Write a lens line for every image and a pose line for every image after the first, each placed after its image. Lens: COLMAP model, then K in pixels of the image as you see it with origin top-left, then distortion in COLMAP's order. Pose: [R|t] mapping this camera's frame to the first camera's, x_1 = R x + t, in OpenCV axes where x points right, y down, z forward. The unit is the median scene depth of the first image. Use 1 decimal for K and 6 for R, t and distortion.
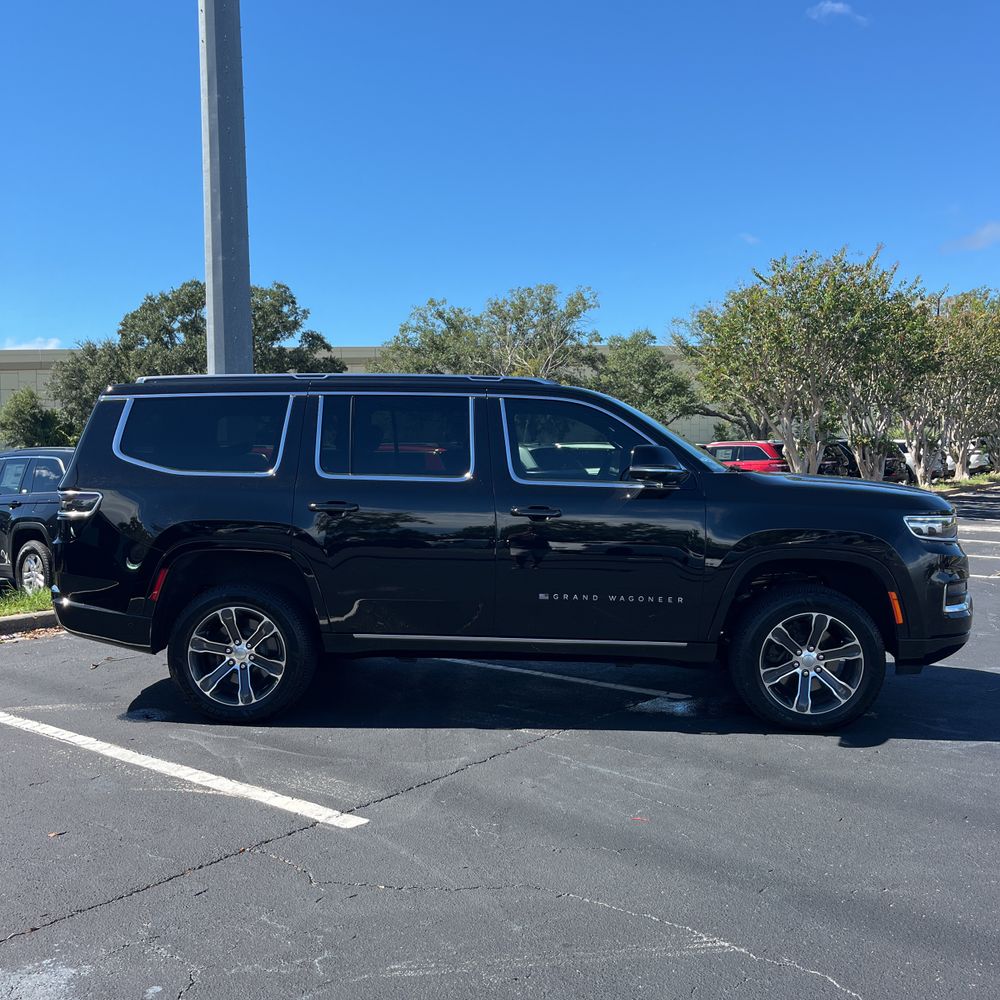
lens RADIAL K [[1192.5, 0, 470.2], [0, 1192.5, 501.2], [0, 0, 1]] dist [0.048660, -0.037555]
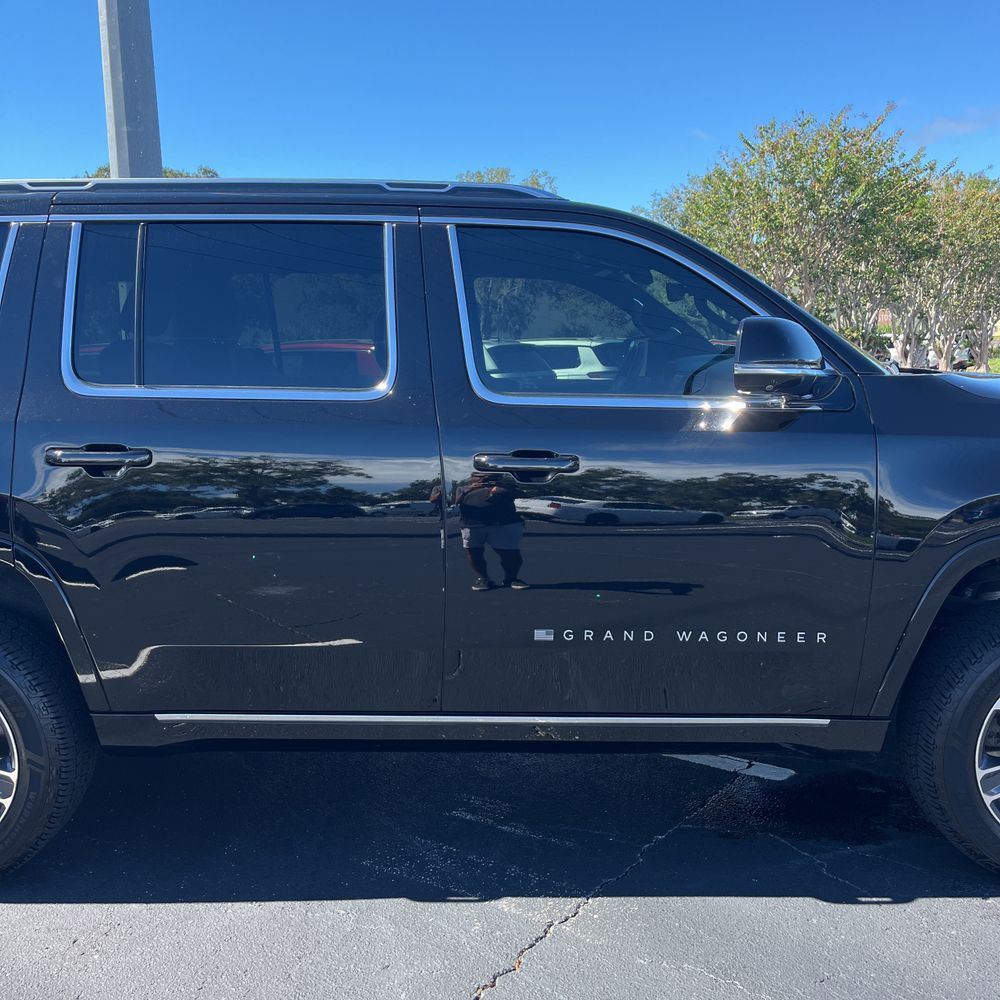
lens RADIAL K [[1192.5, 0, 470.2], [0, 1192.5, 501.2], [0, 0, 1]] dist [0.048660, -0.037555]
pose [[0.999116, -0.015460, 0.039099, 0.003152], [0.012221, 0.996577, 0.081767, -0.003382], [-0.040229, -0.081217, 0.995884, 0.119931]]
